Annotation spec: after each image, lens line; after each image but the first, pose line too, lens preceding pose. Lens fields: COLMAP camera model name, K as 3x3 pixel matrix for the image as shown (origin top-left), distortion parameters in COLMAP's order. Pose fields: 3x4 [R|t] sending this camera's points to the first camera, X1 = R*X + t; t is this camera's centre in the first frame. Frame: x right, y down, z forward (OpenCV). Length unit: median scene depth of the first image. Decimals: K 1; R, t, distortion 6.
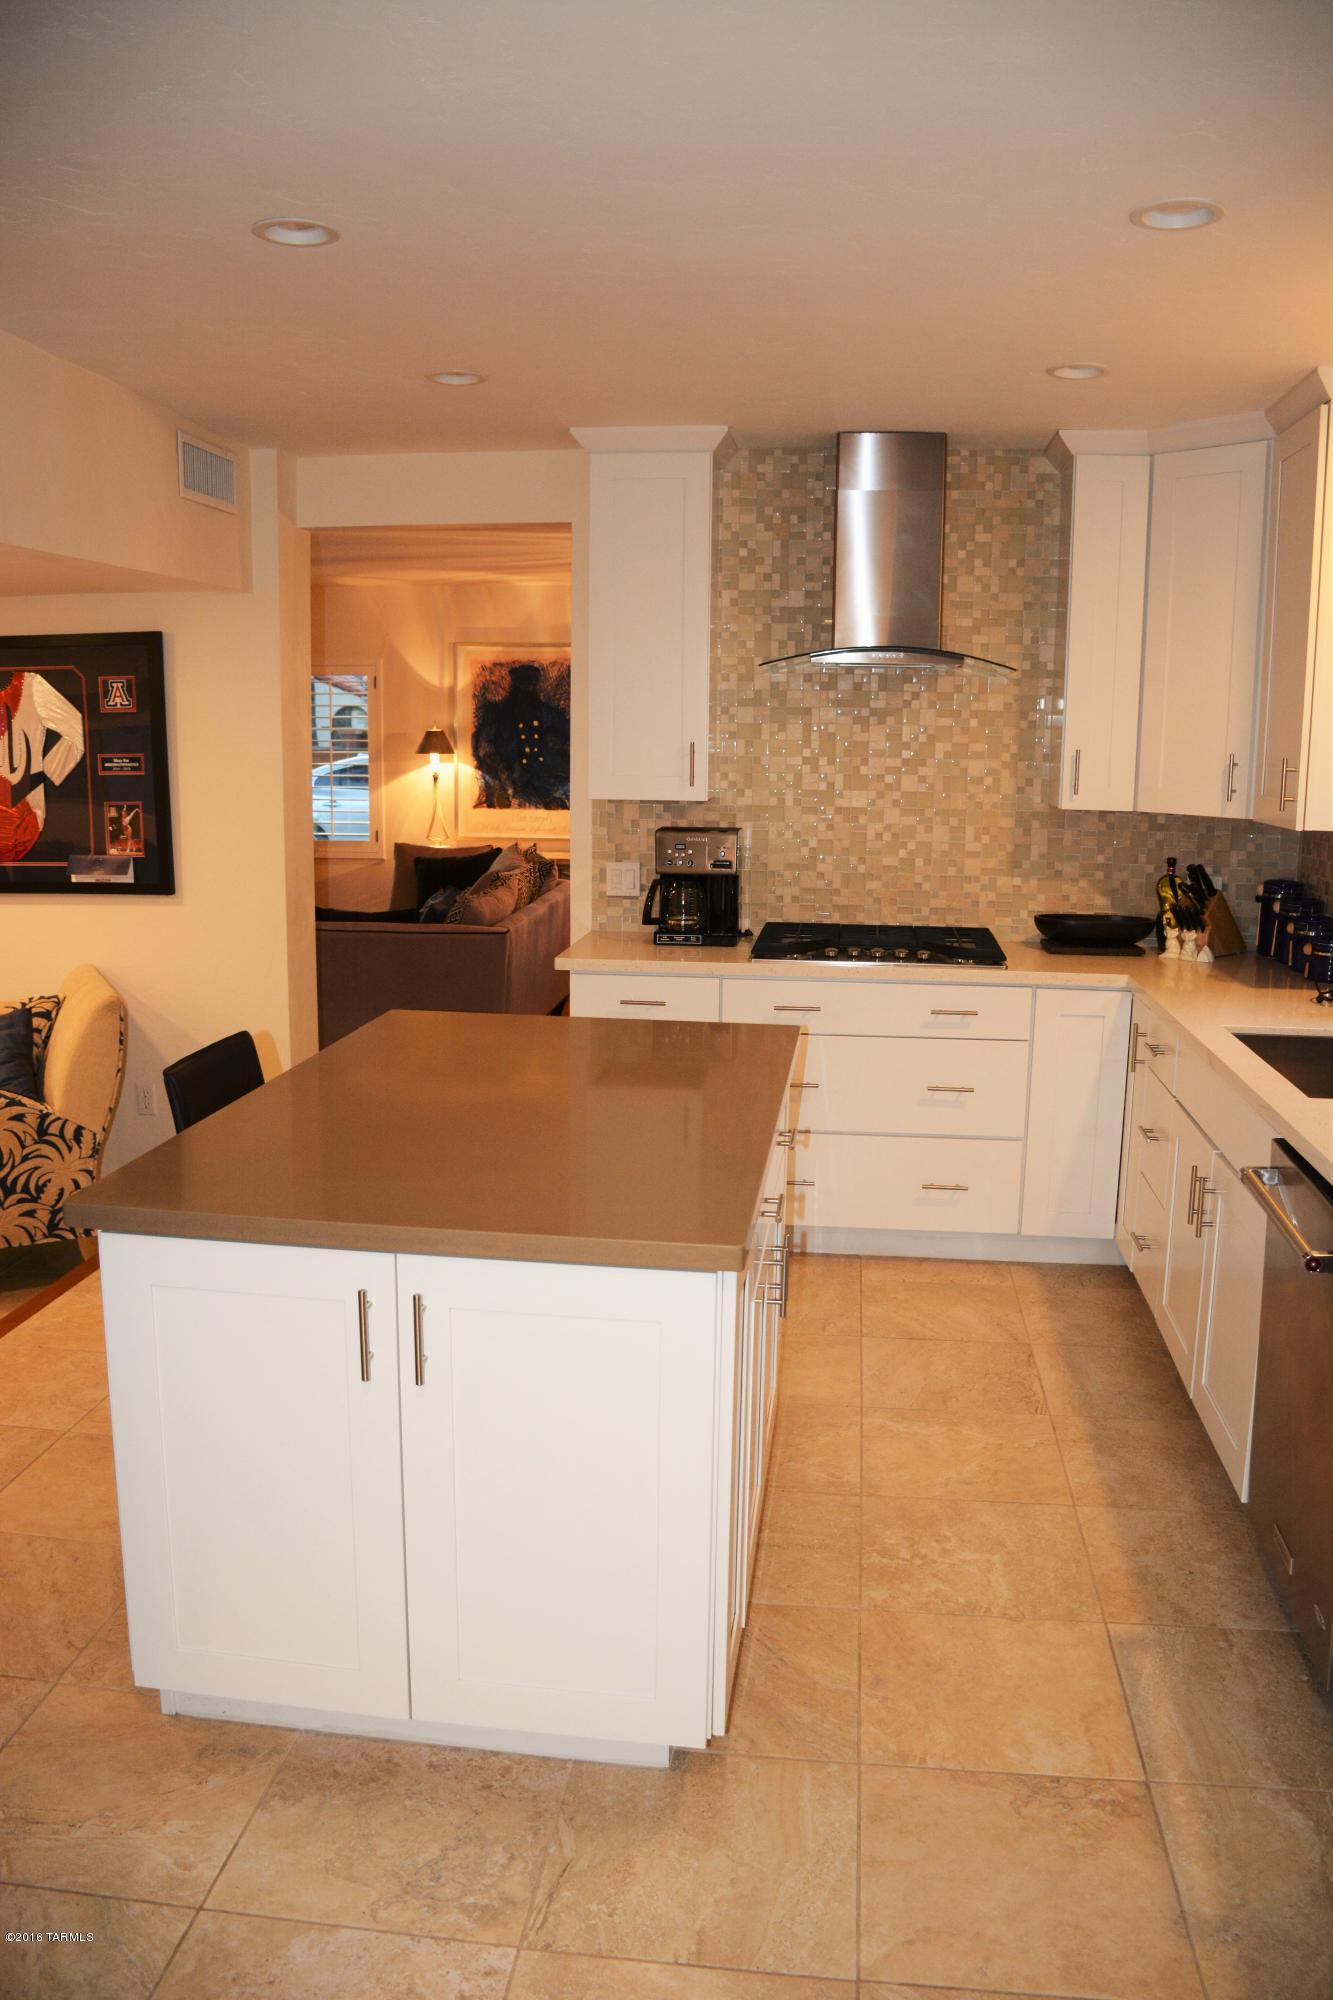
lens RADIAL K [[1575.2, 0, 654.6], [0, 1575.2, 1006.1], [0, 0, 1]] dist [-0.138373, 0.073583]
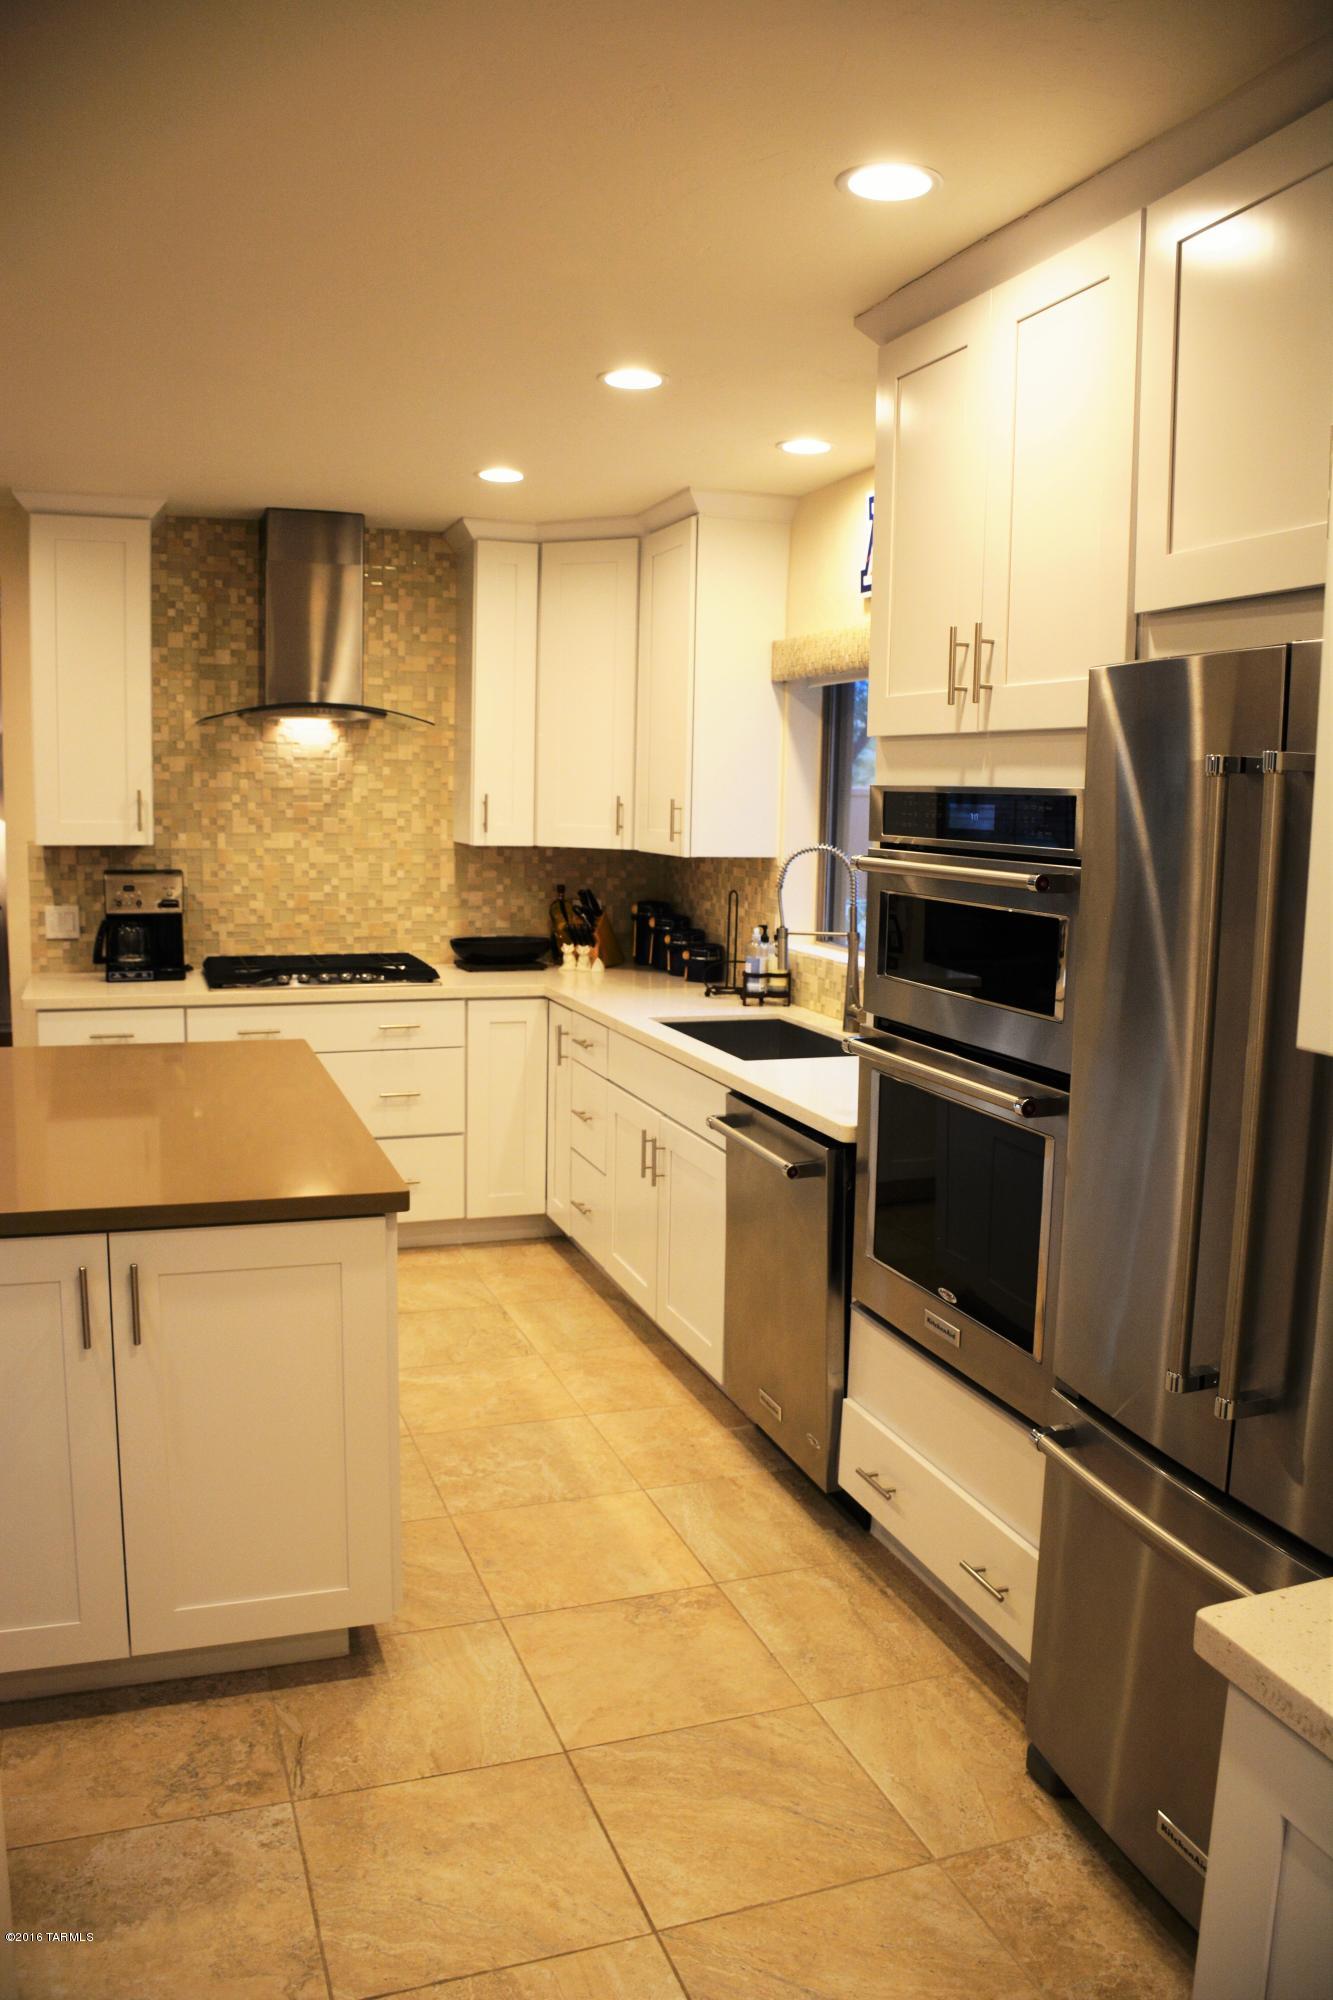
lens RADIAL K [[1575.2, 0, 673.4], [0, 1575.2, 984.8], [0, 0, 1]] dist [-0.138373, 0.073583]
pose [[0.890889, -0.050826, 0.451368, -0.131810], [0.068966, 0.997335, -0.023819, 0.013729], [-0.448954, 0.052349, 0.892020, -0.092046]]
